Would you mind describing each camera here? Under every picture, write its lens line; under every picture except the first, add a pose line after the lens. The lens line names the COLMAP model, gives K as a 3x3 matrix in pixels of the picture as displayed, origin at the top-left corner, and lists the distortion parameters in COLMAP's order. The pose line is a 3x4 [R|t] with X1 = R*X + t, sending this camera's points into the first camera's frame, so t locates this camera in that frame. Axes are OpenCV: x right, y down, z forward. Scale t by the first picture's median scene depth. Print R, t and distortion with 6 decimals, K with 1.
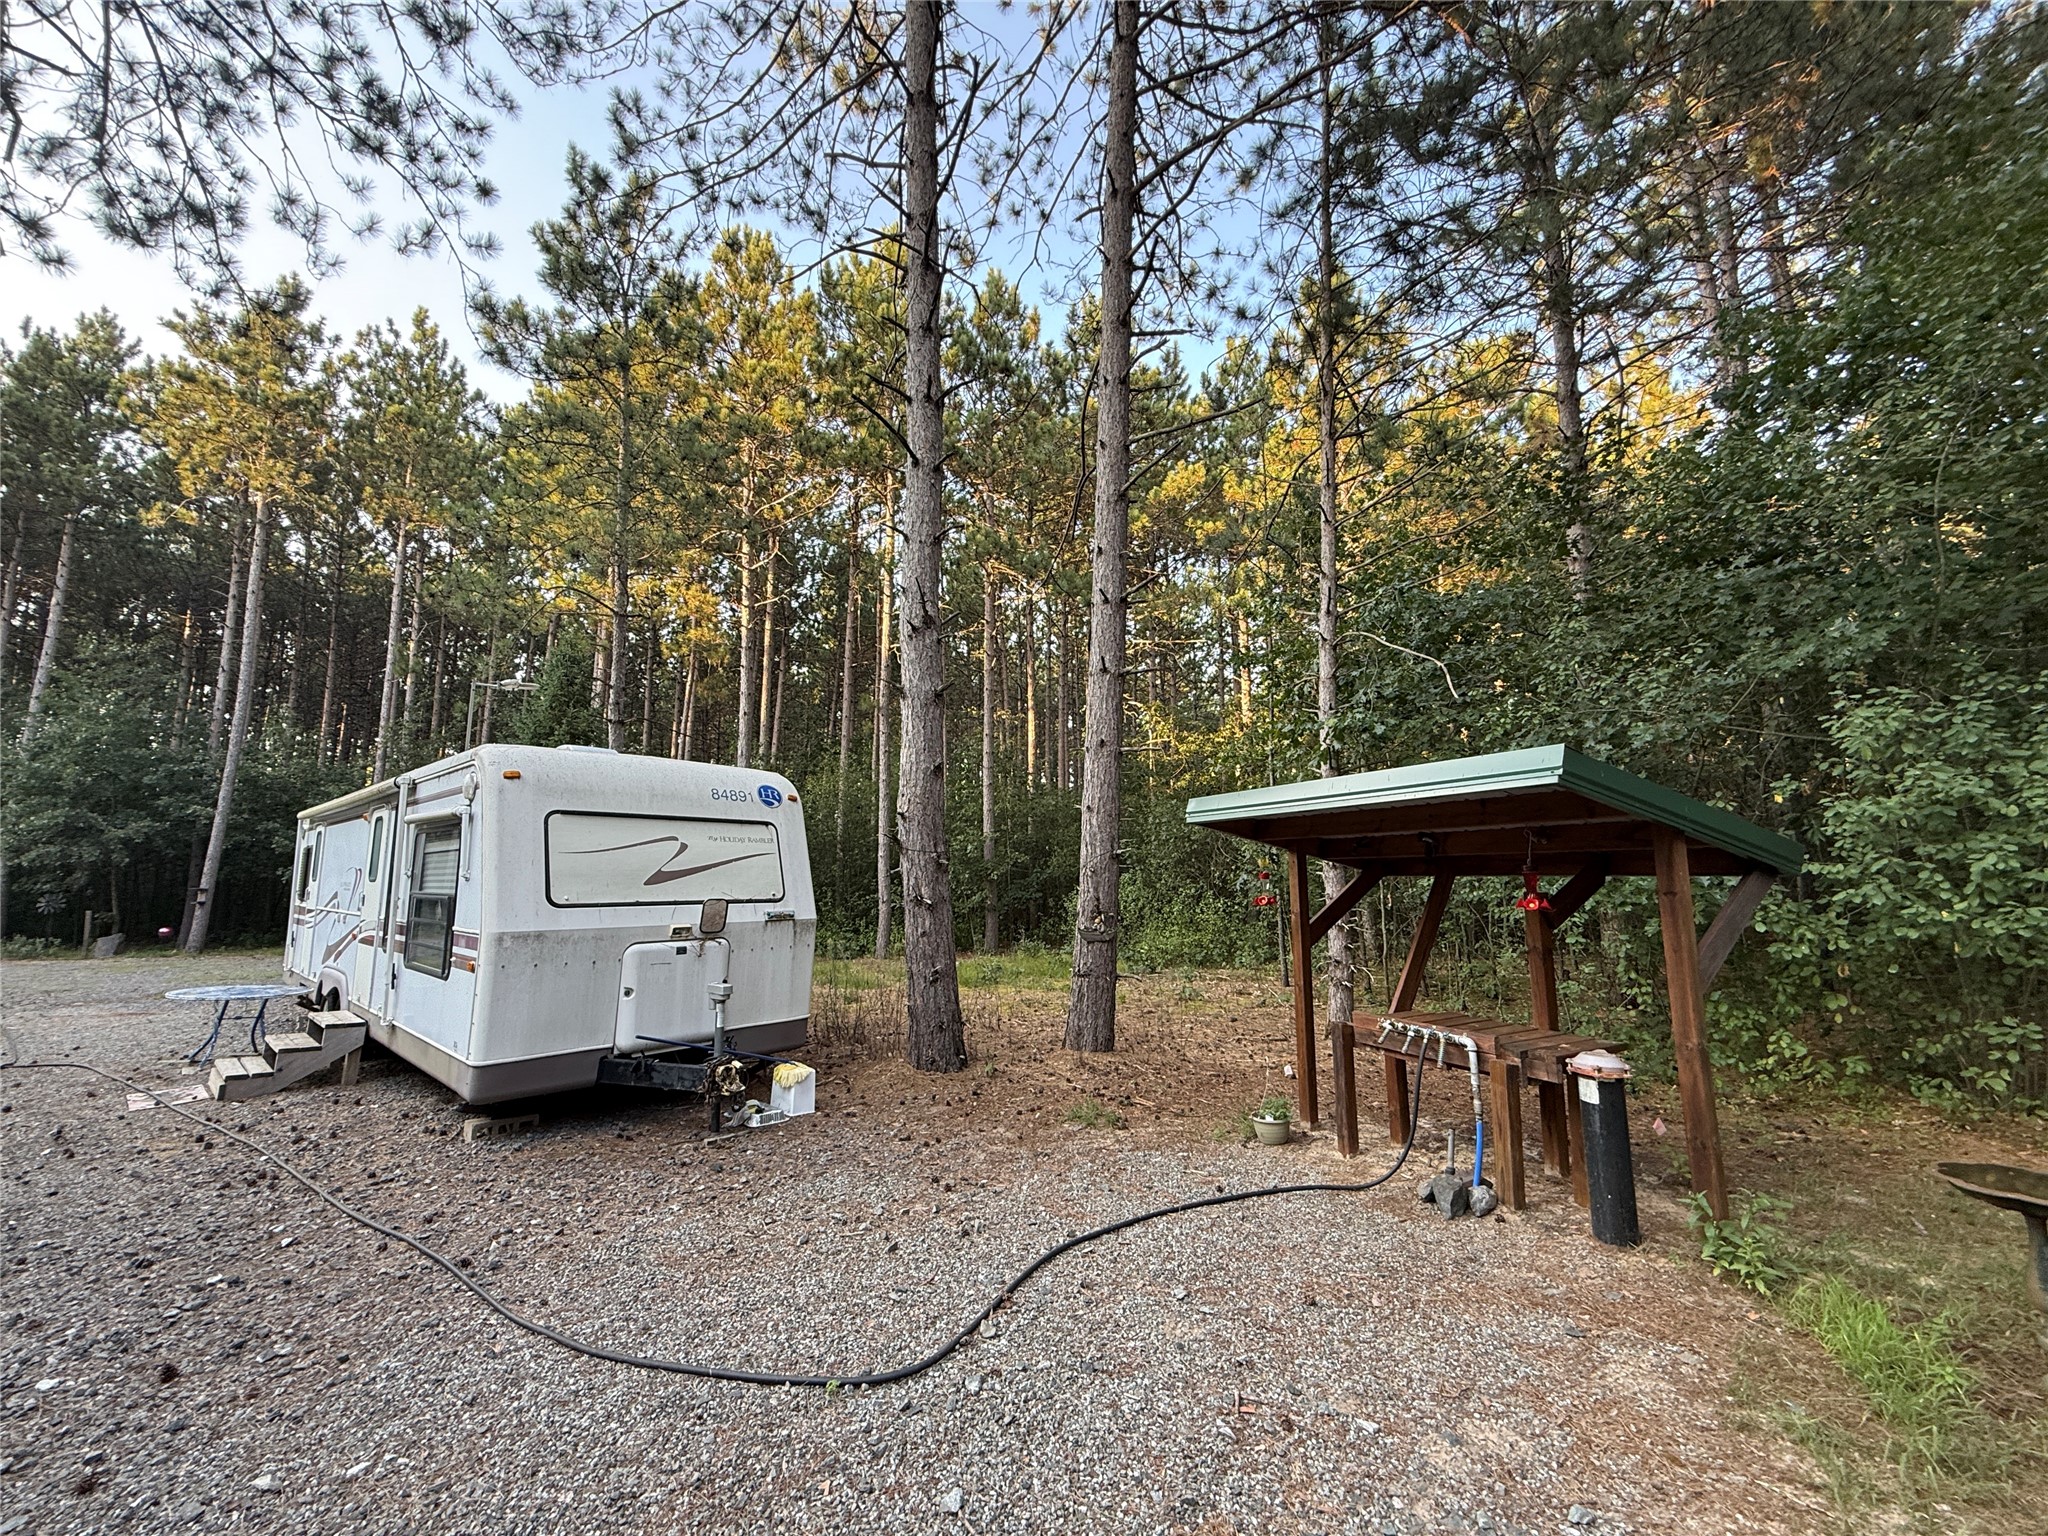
lens RADIAL K [[809.7, 0, 1023.6], [0, 809.7, 780.5], [0, 0, 1]] dist [-0.002548, -0.000077]
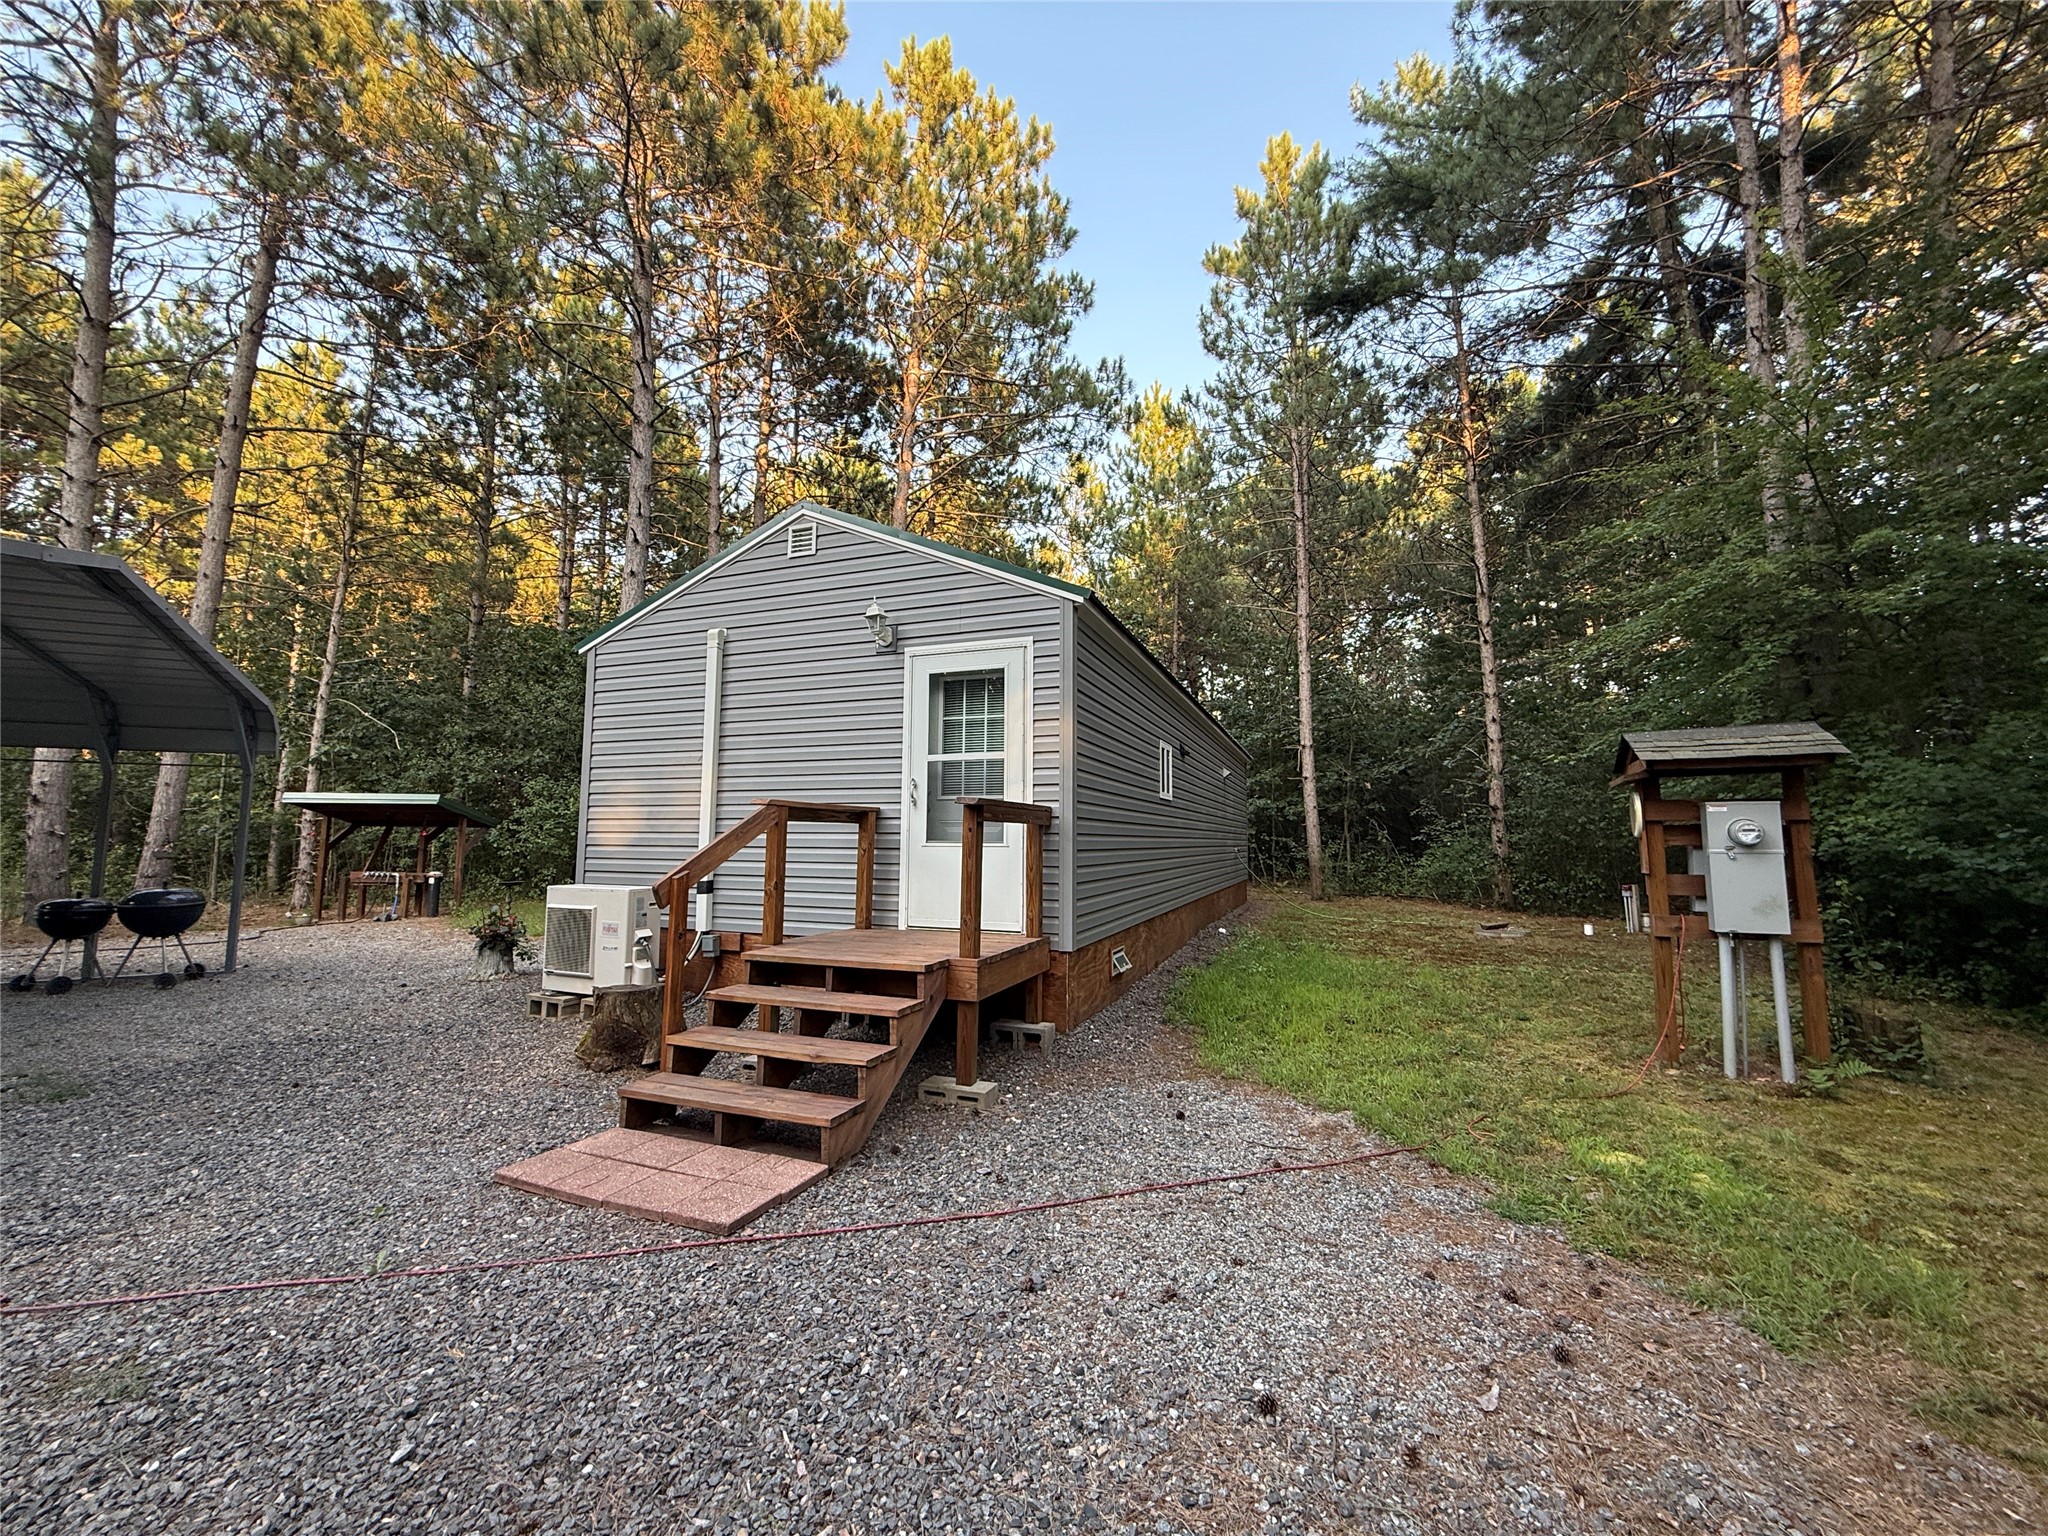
lens RADIAL K [[809.7, 0, 1022.6], [0, 809.7, 762.7], [0, 0, 1]] dist [-0.002548, -0.000077]
pose [[0.348713, 0.102132, 0.931648, -1.926110], [-0.130711, 0.989630, -0.059564, -0.319641], [-0.928070, -0.101006, 0.358447, -2.880372]]
